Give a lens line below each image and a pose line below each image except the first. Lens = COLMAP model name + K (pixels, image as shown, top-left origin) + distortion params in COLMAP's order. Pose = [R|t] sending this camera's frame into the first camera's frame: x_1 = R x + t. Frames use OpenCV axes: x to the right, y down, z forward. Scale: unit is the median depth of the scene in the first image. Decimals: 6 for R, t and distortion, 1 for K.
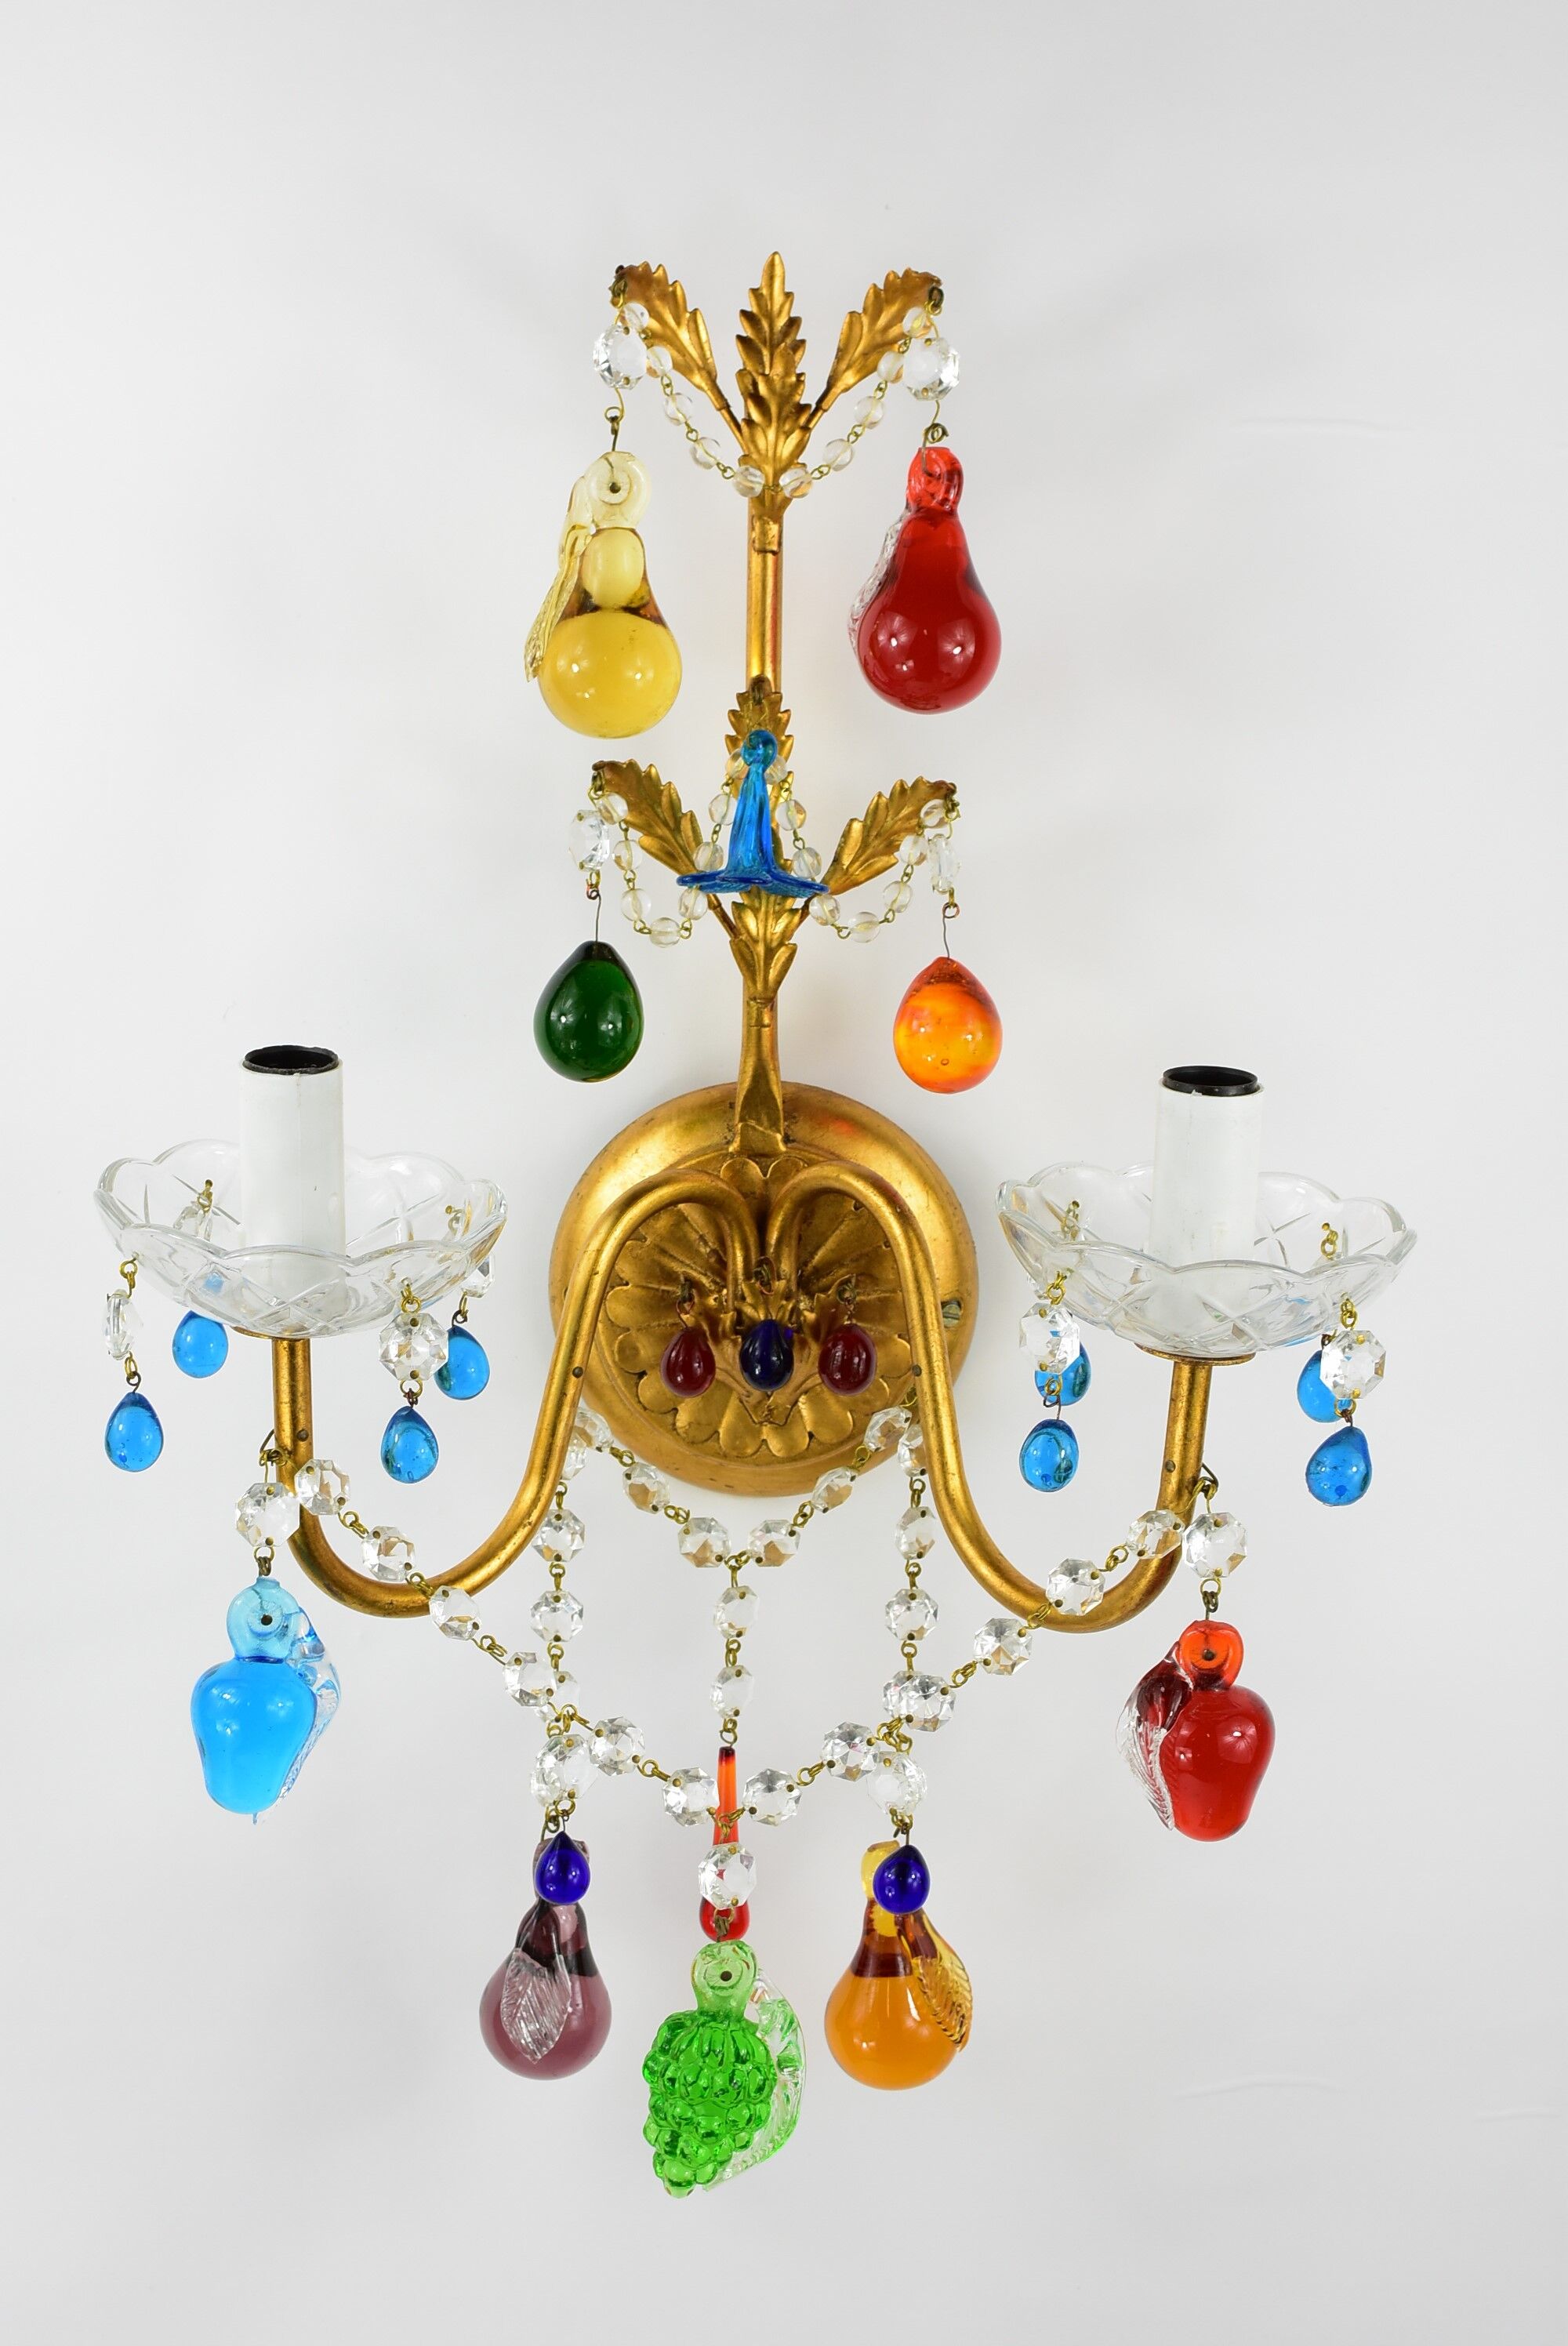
lens RADIAL K [[3701.6, 0, 784.0], [0, 3701.6, 1173.0], [0, 0, 1]] dist [-0.191378, -0.108330]
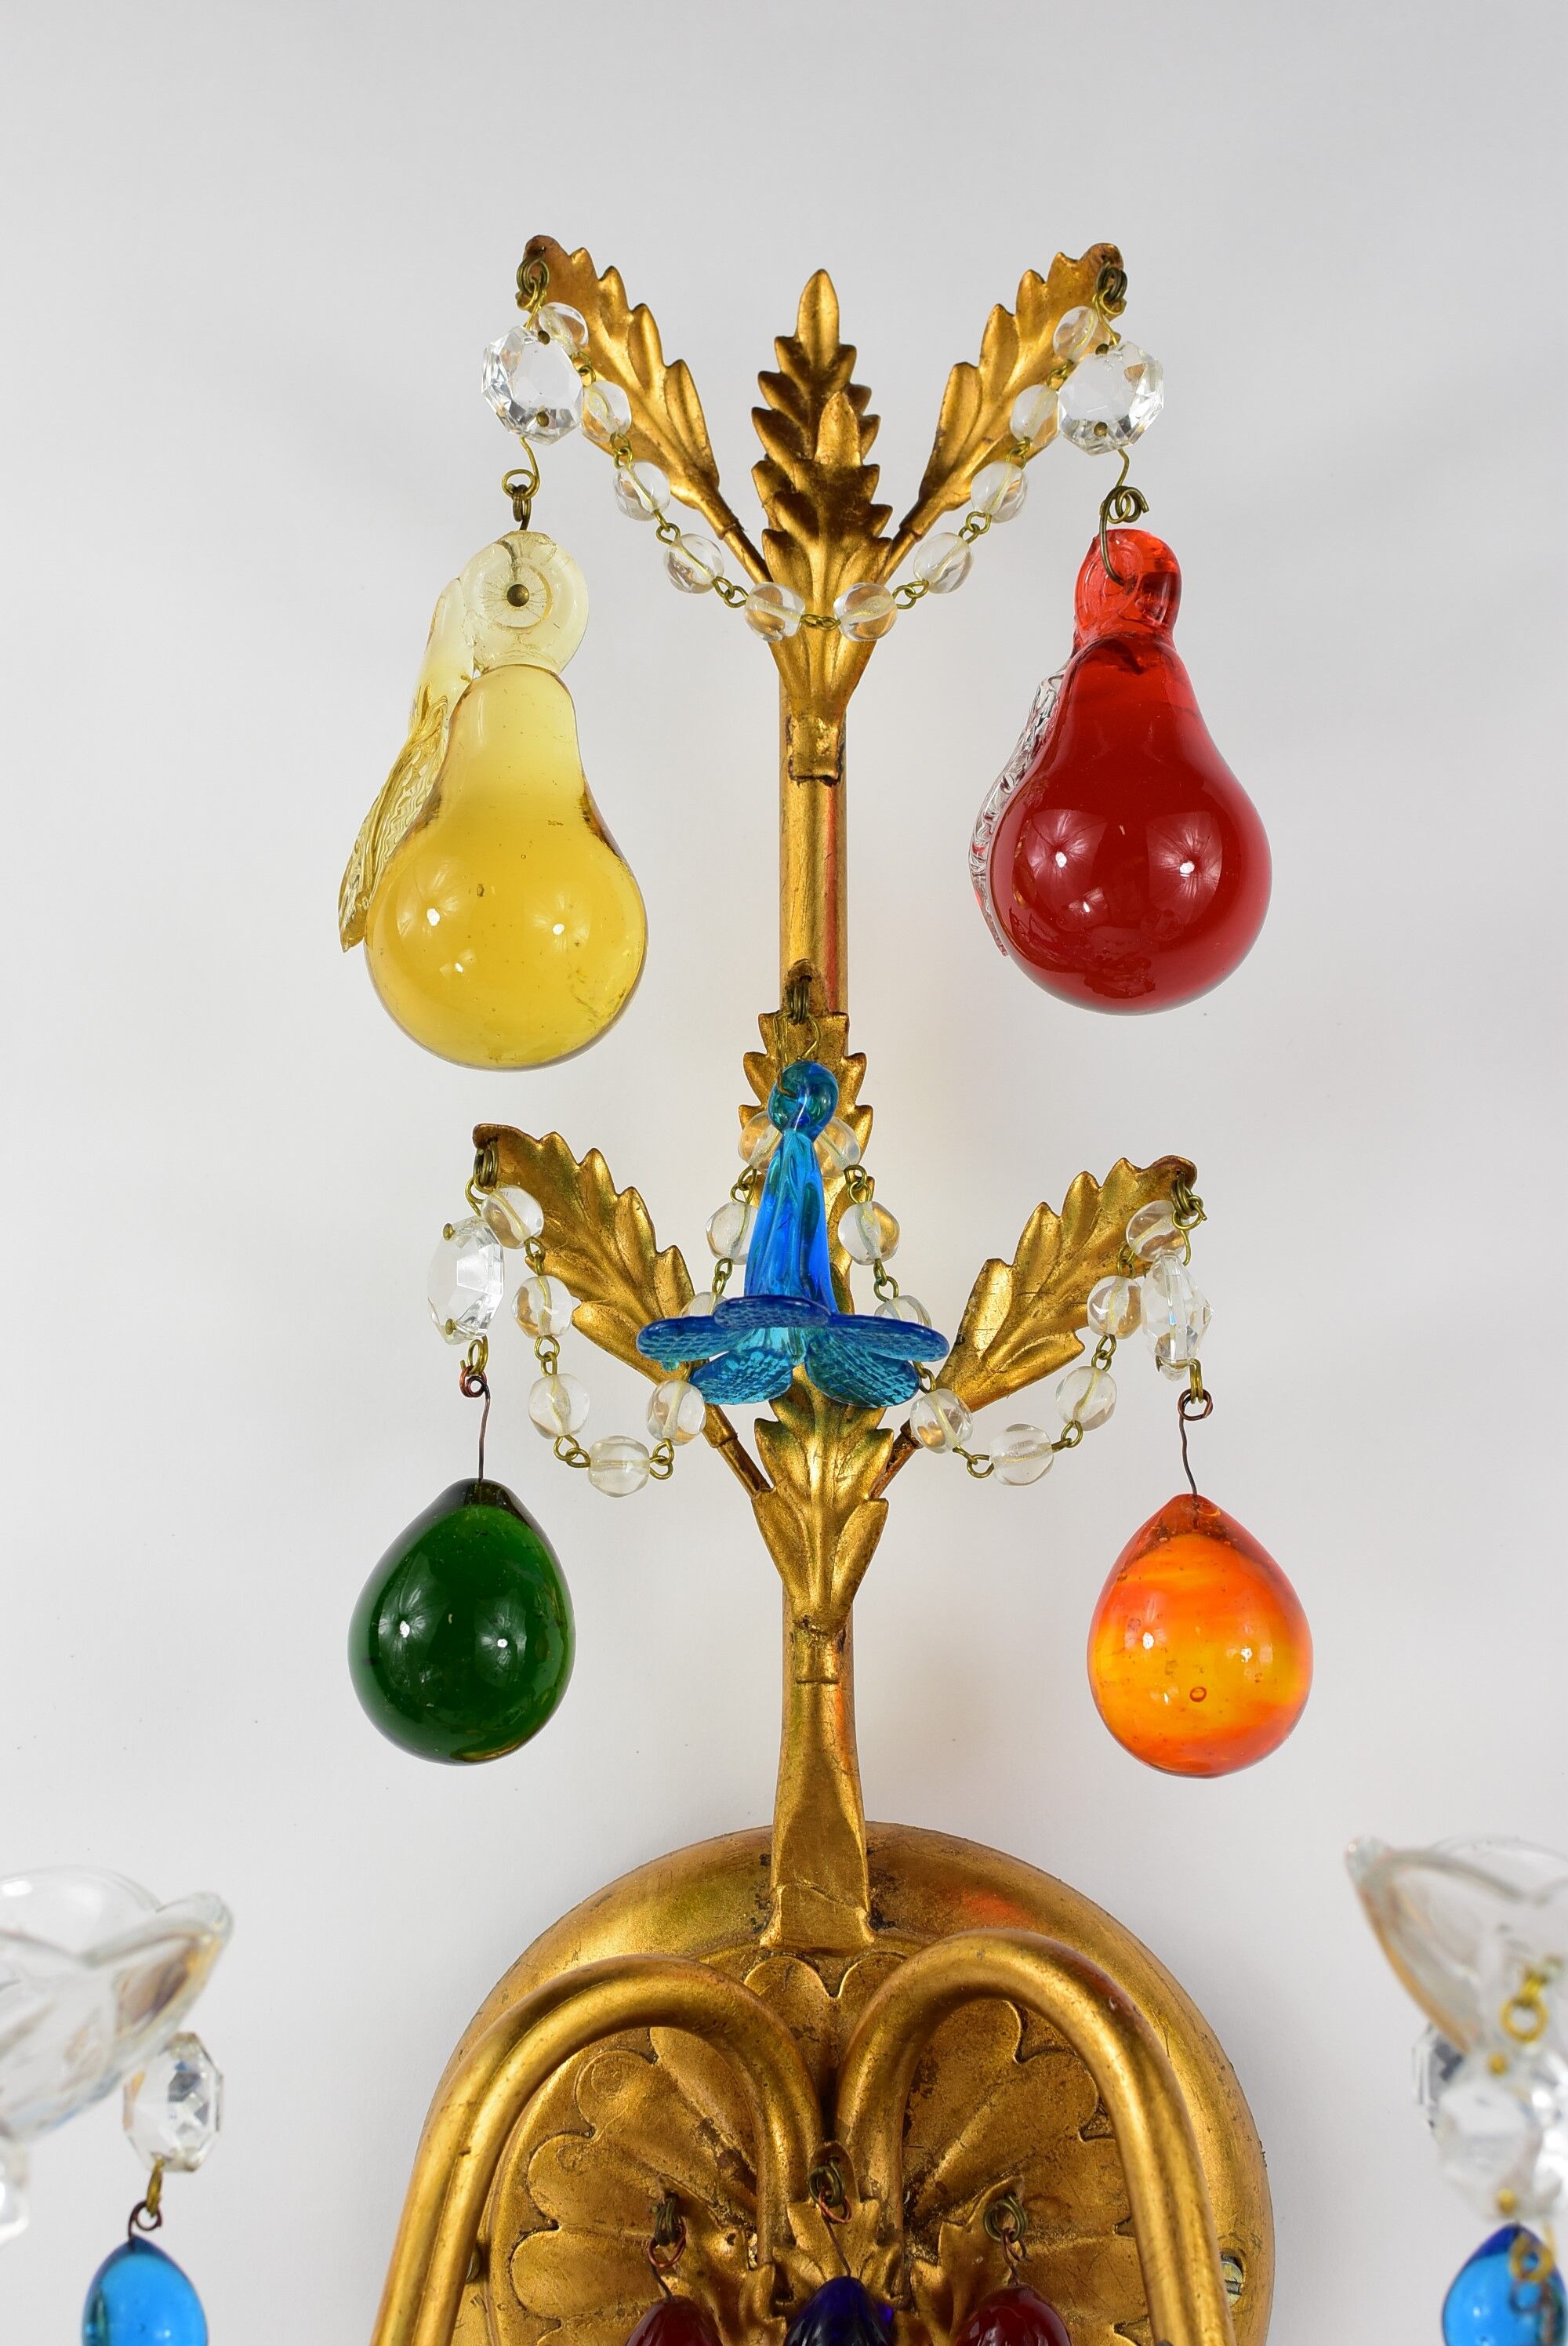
lens RADIAL K [[3643.9, 0, 784.0], [0, 3643.9, 1173.0], [0, 0, 1]] dist [-0.226534, 0.145328]
pose [[0.999069, -0.024104, -0.035792, 0.008372], [0.008946, 0.927124, -0.374649, 0.082180], [0.042214, 0.373980, 0.926476, 0.541638]]
